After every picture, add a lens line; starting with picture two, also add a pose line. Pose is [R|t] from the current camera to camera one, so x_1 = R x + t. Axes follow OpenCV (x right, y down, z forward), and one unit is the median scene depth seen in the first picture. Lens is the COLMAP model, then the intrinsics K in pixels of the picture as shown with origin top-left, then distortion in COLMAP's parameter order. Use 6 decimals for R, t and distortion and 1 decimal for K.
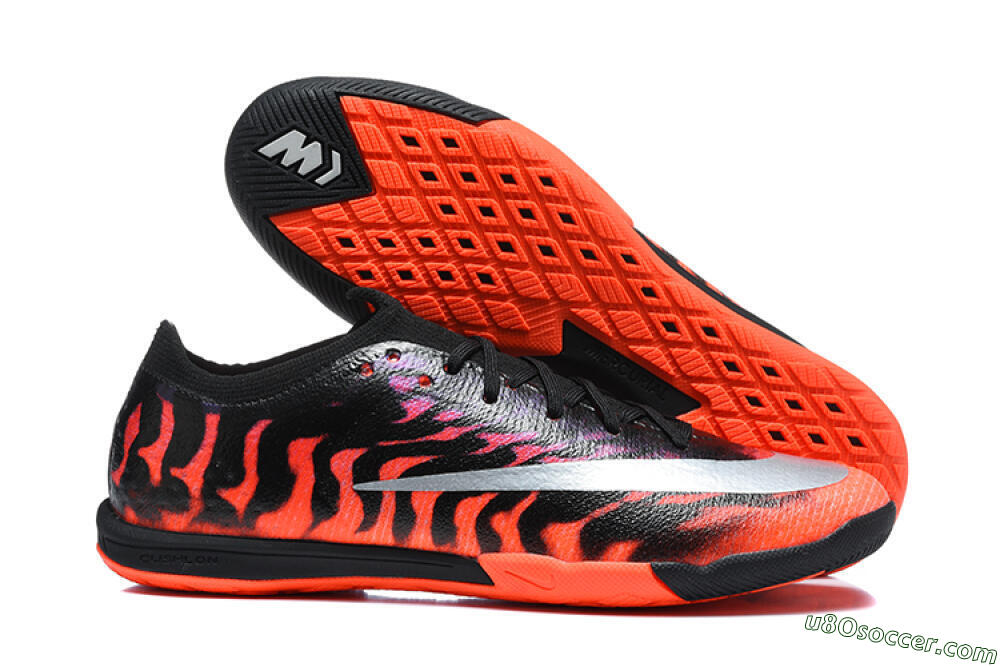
lens RADIAL K [[2728.5, 0, 500.0], [0, 2728.5, 333.5], [0, 0, 1]] dist [-0.026988, -0.039954]
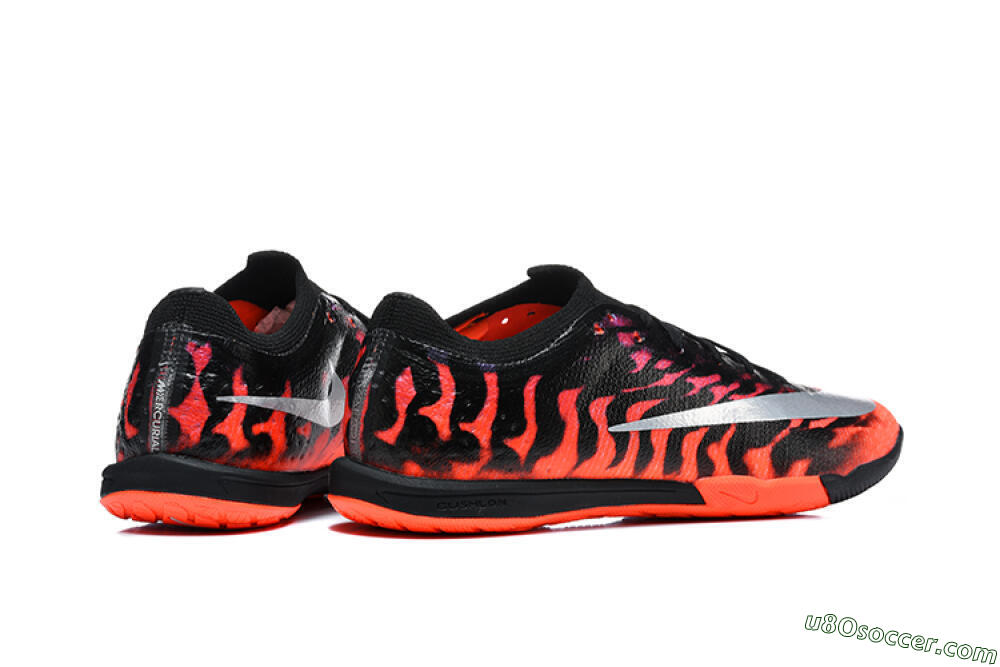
lens RADIAL K [[2728.5, 0, 500.0], [0, 2728.5, 333.5], [0, 0, 1]] dist [-0.026988, -0.039954]
pose [[0.763903, -0.032643, 0.644505, -0.834408], [0.032098, 0.999406, 0.012574, -0.000599], [-0.644532, 0.011082, 0.764497, 0.141943]]
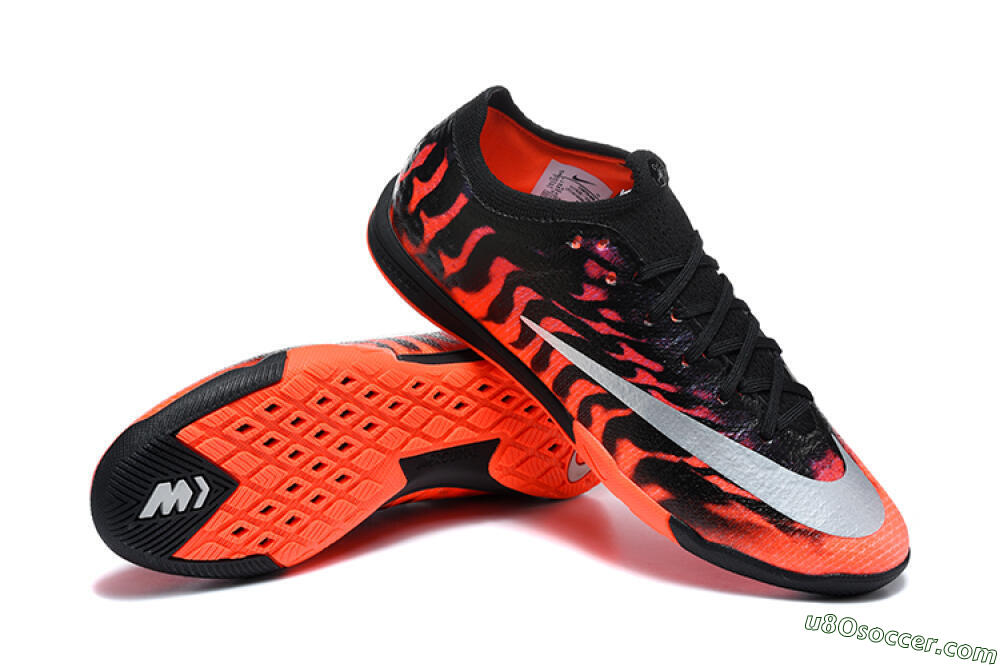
lens RADIAL K [[2728.5, 0, 500.0], [0, 2728.5, 333.5], [0, 0, 1]] dist [-0.026988, -0.039954]
pose [[0.795831, 0.568629, -0.208120, 0.198584], [-0.406435, 0.756408, 0.512501, -0.562725], [0.448847, -0.323277, 0.833084, -0.029660]]
